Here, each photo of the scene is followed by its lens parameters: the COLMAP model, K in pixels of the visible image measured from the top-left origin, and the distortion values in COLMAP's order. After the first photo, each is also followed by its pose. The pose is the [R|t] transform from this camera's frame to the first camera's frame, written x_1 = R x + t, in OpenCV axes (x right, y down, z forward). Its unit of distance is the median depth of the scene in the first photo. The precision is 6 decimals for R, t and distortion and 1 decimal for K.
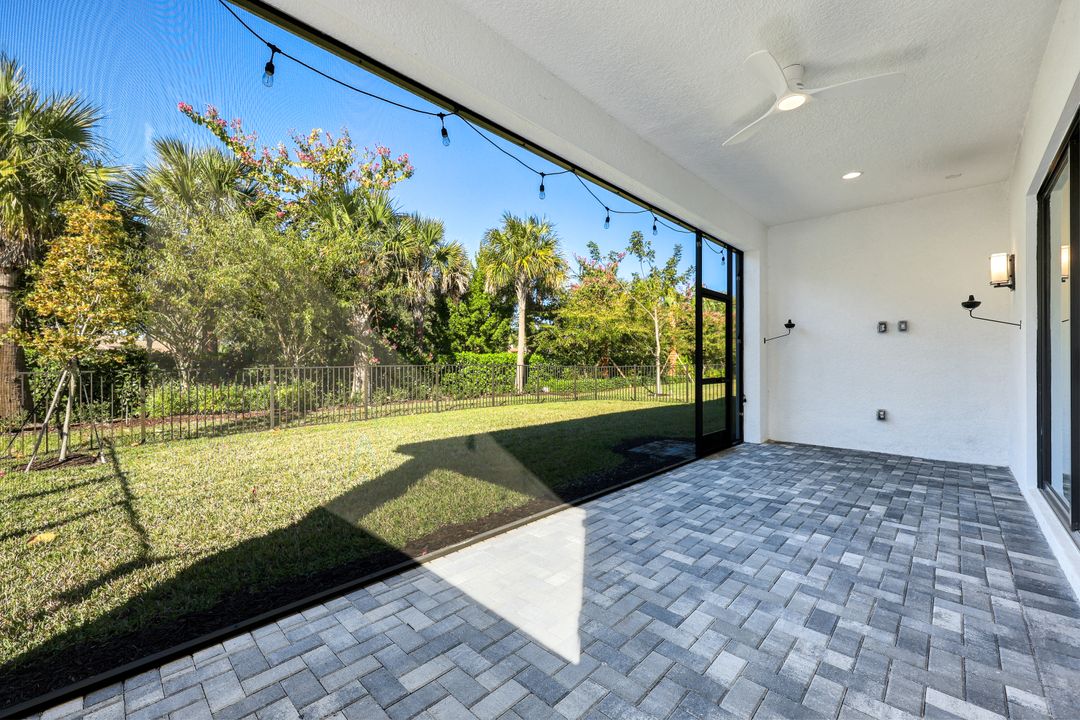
lens RADIAL K [[430.6, 0, 537.0], [0, 430.6, 361.4], [0, 0, 1]] dist [0.000792, 0.000087]
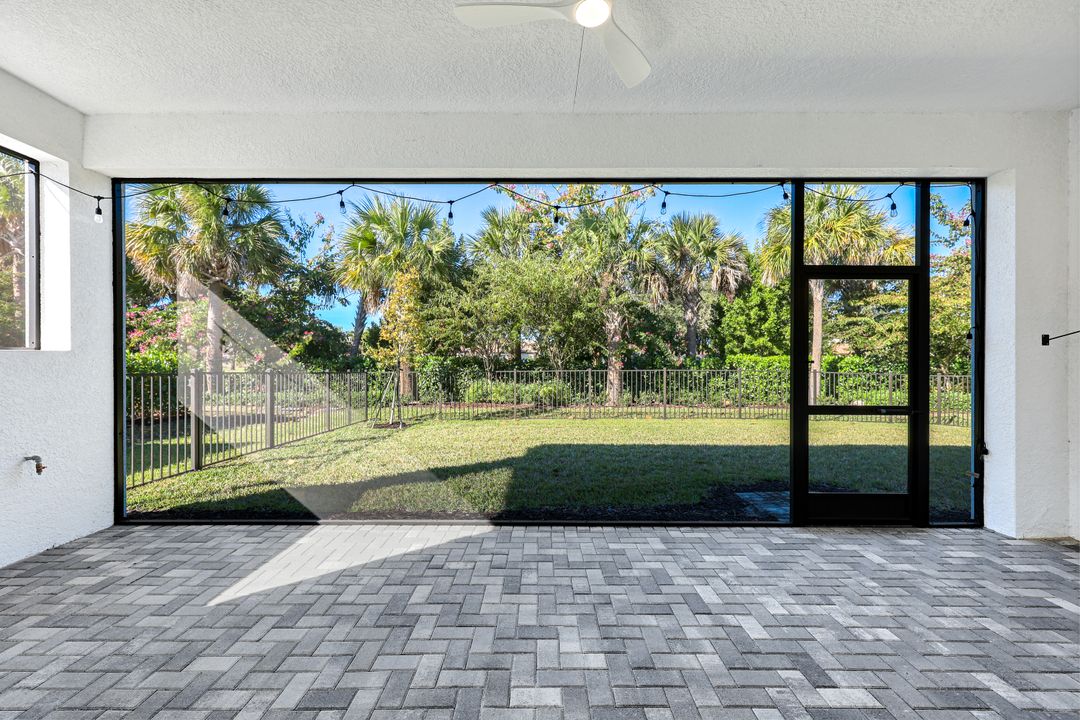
lens RADIAL K [[430.6, 0, 537.0], [0, 430.6, 361.4], [0, 0, 1]] dist [0.000792, 0.000087]
pose [[0.695018, 0.002986, -0.718986, 0.378988], [-0.002030, 0.999996, 0.002191, -0.018073], [0.718989, -0.000063, 0.695021, 0.169675]]
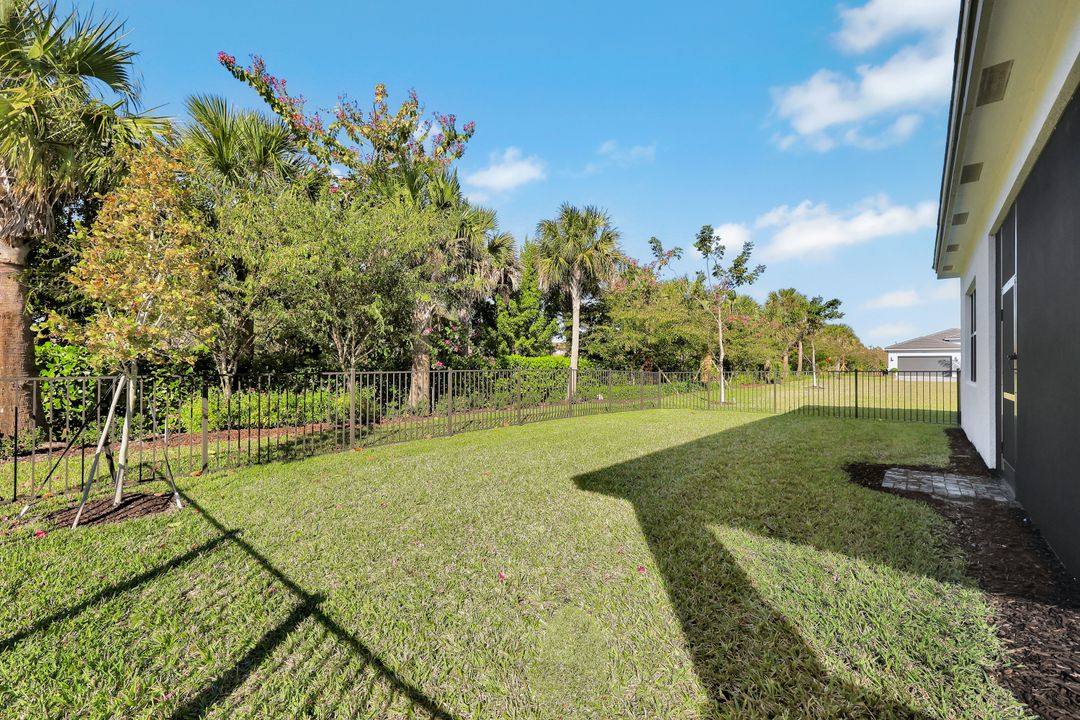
lens RADIAL K [[430.6, 0, 537.0], [0, 430.6, 361.4], [0, 0, 1]] dist [0.000792, 0.000087]
pose [[0.999101, 0.008711, 0.041482, -0.333330], [-0.008359, 0.999928, -0.008648, -0.001861], [-0.041554, 0.008293, 0.999102, 0.198874]]
